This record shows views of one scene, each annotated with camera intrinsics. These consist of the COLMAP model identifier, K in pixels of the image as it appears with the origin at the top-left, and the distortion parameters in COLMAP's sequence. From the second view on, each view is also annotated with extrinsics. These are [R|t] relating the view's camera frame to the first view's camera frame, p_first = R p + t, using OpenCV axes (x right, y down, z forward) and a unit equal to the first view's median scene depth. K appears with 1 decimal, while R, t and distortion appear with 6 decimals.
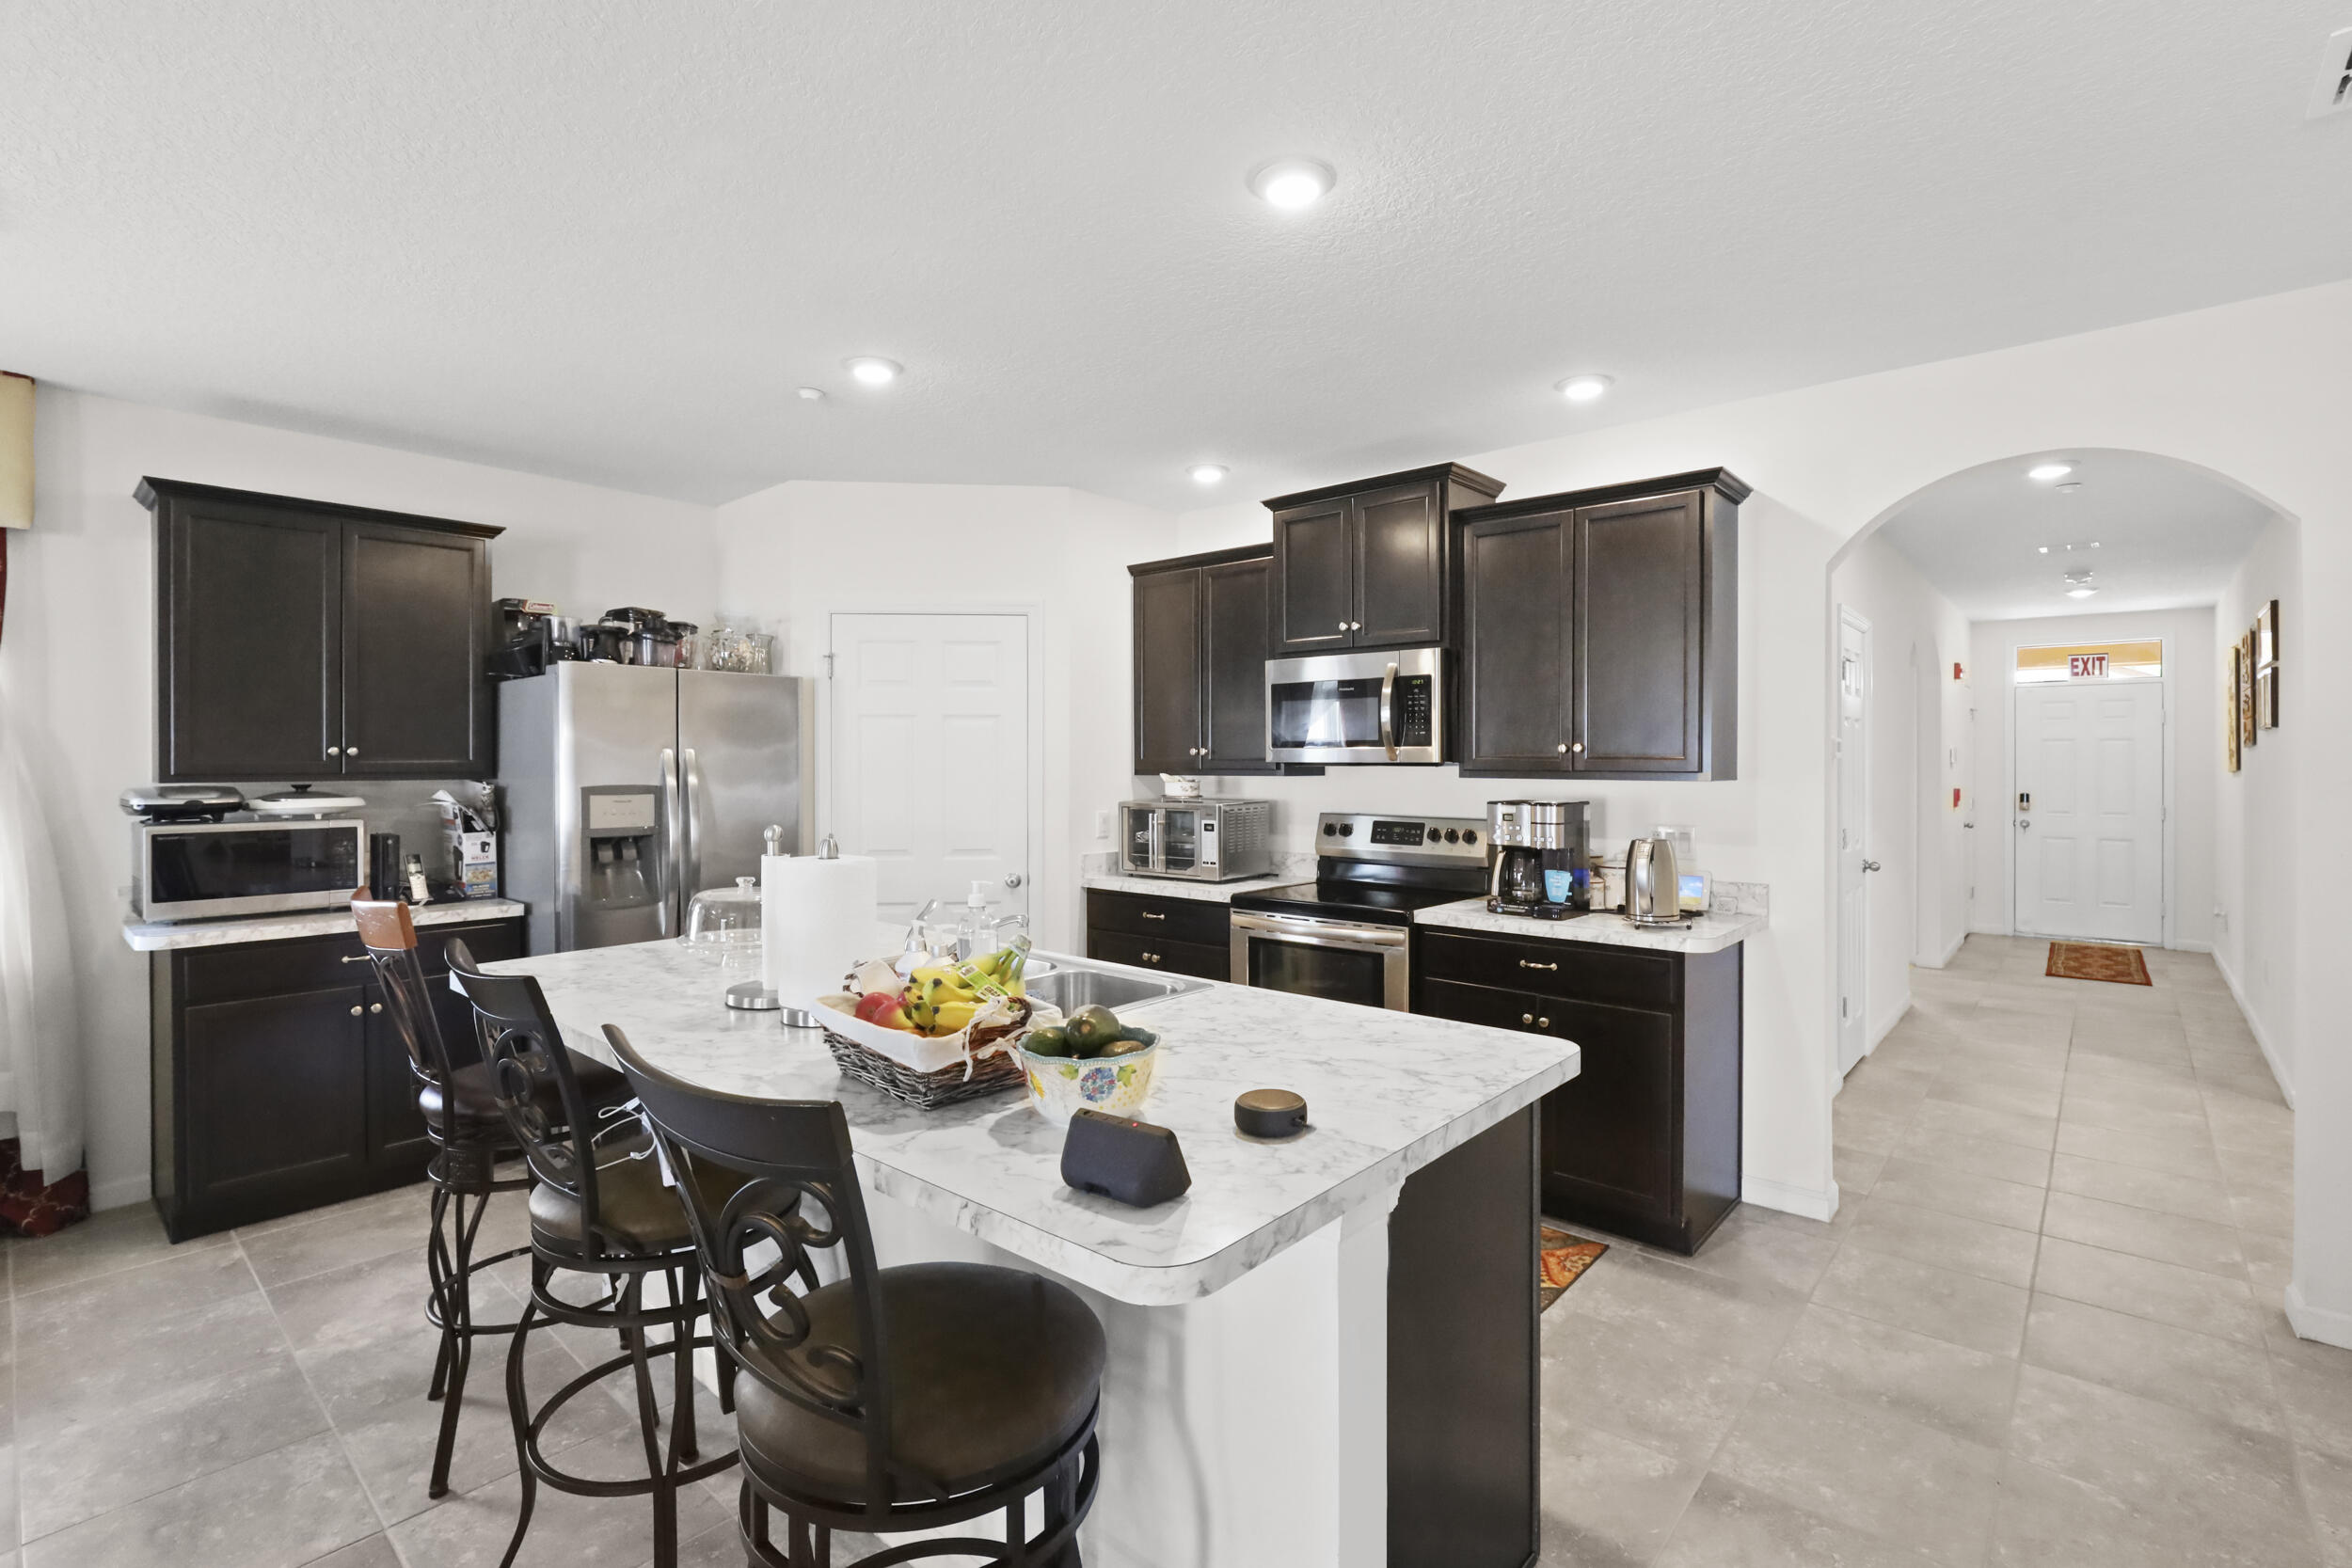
lens RADIAL K [[1079.1, 0, 1180.8], [0, 1079.1, 770.2], [0, 0, 1]] dist [-0.019826, 0.006407]
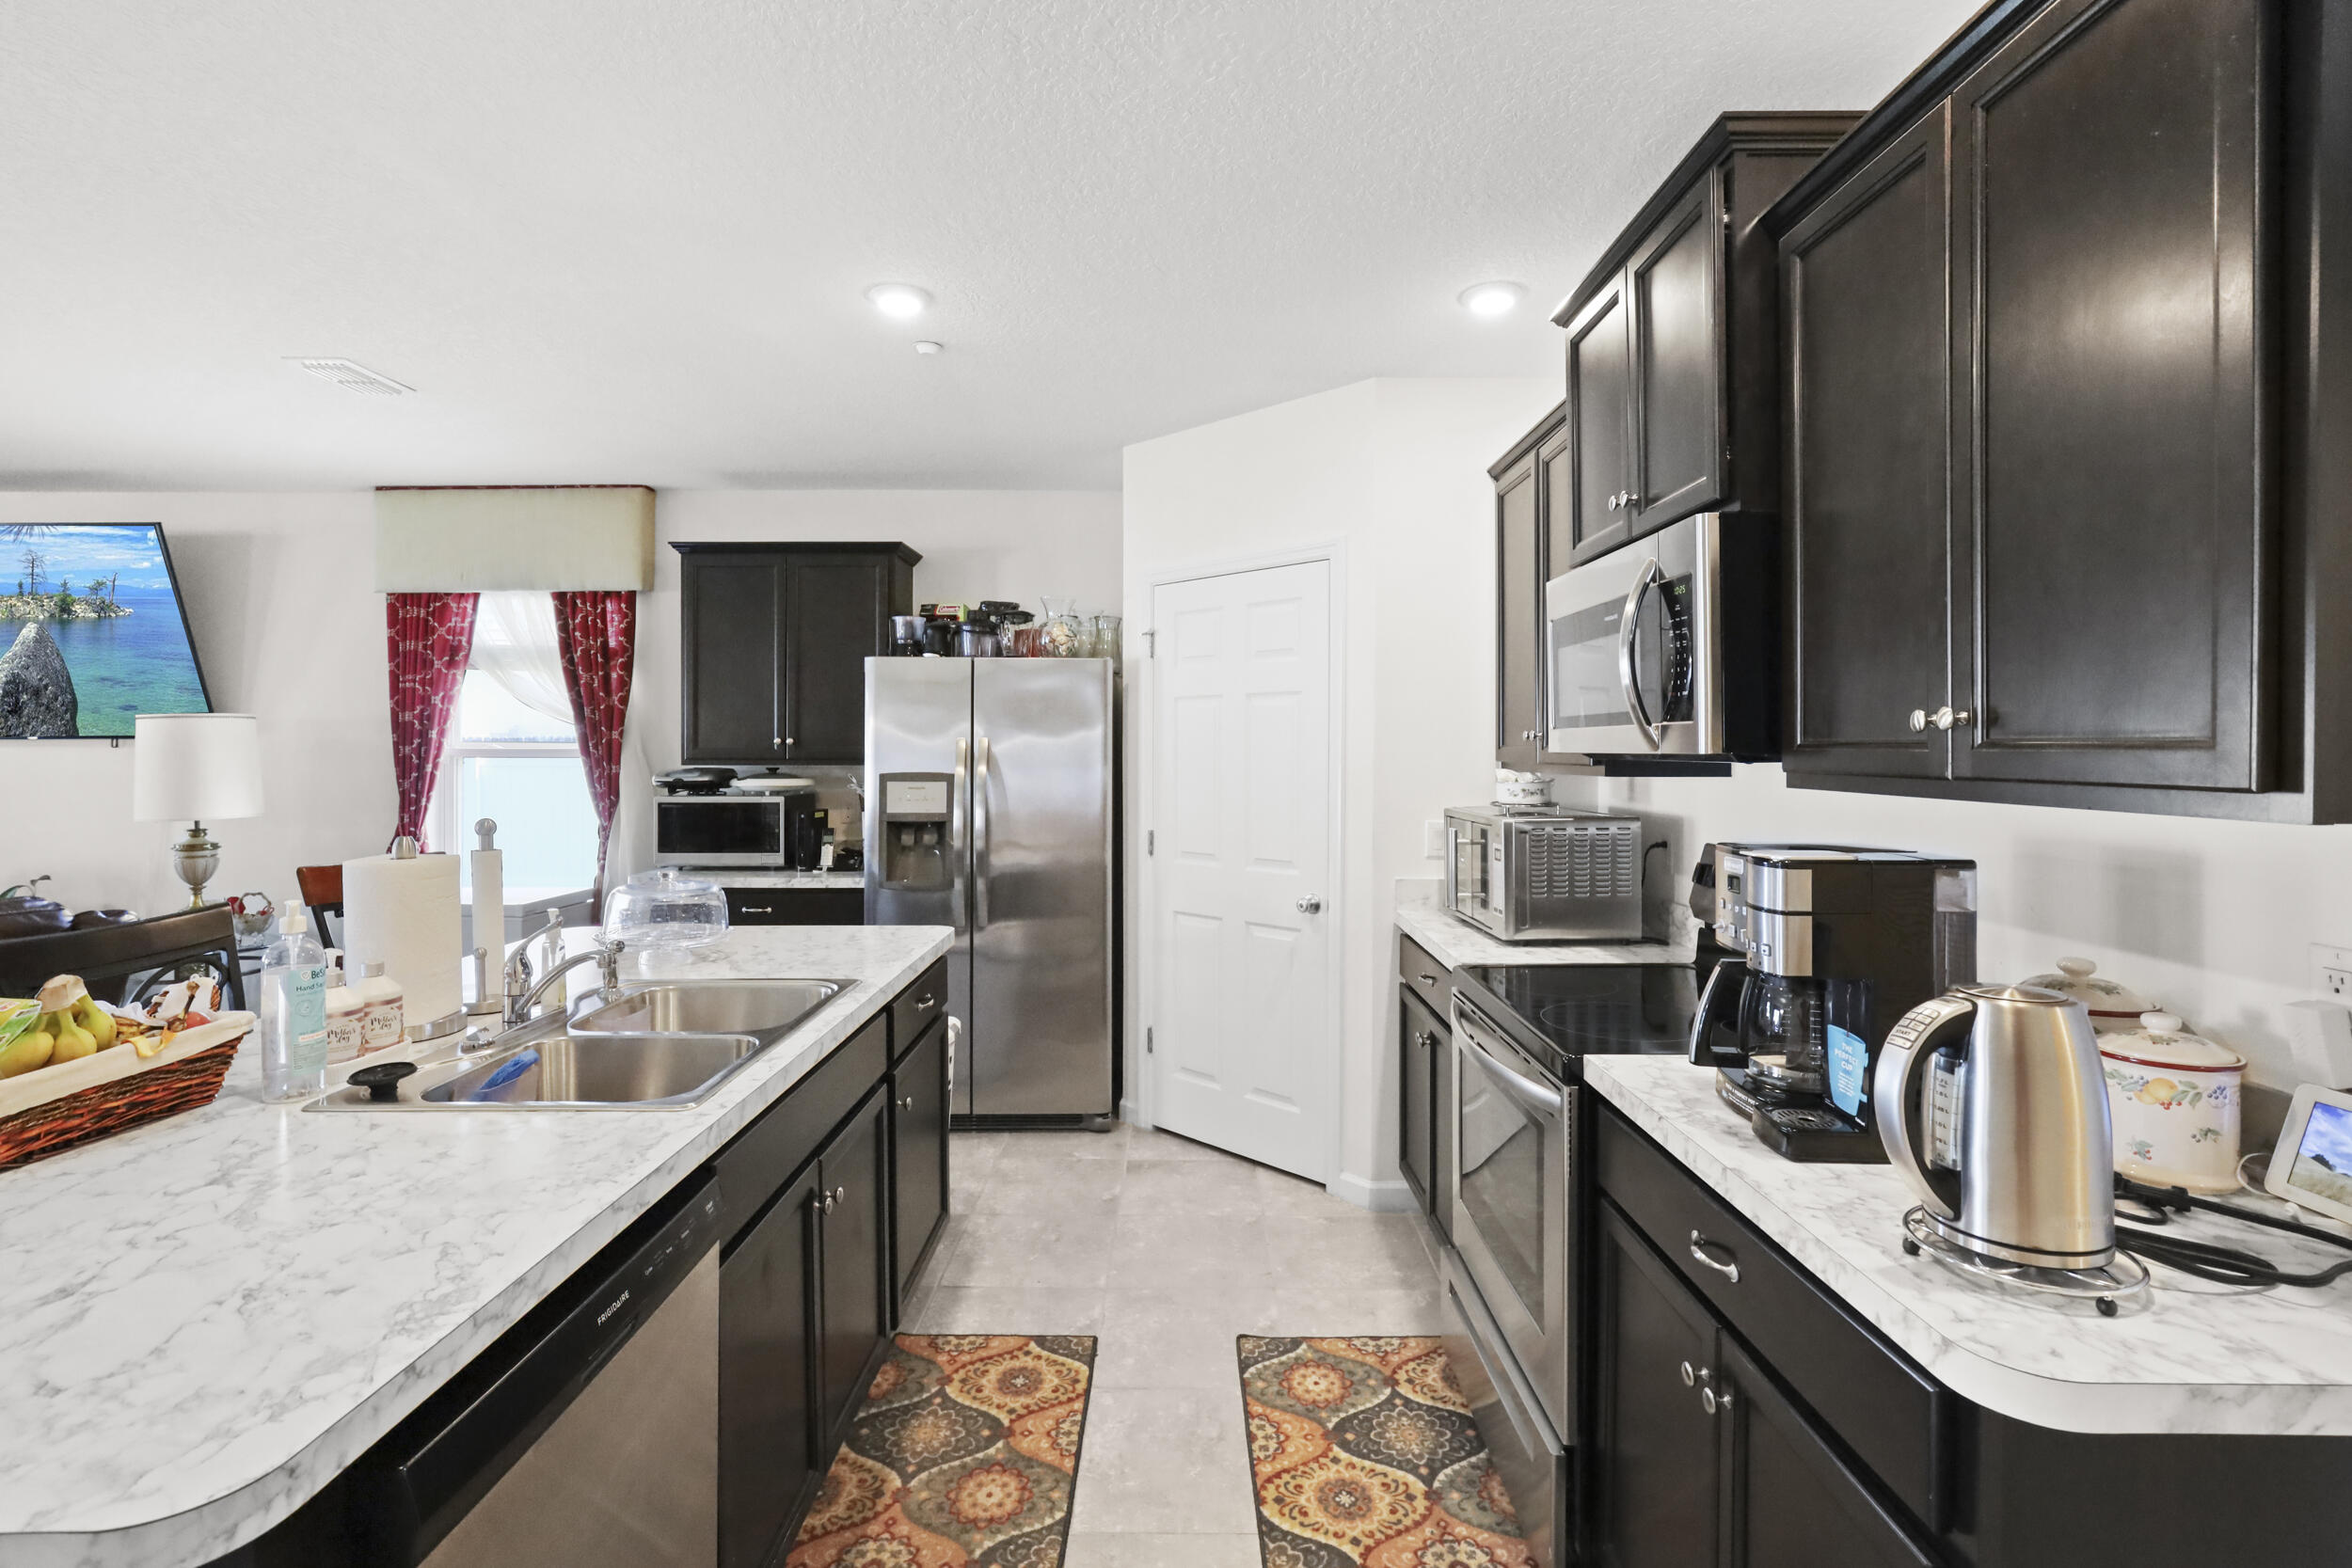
lens RADIAL K [[1079.1, 0, 1186.4], [0, 1079.1, 749.7], [0, 0, 1]] dist [-0.019826, 0.006407]
pose [[0.659871, 0.001780, -0.751377, 0.428776], [-0.007327, 0.999965, -0.004066, -0.005837], [0.751343, 0.008188, 0.659861, 0.493681]]
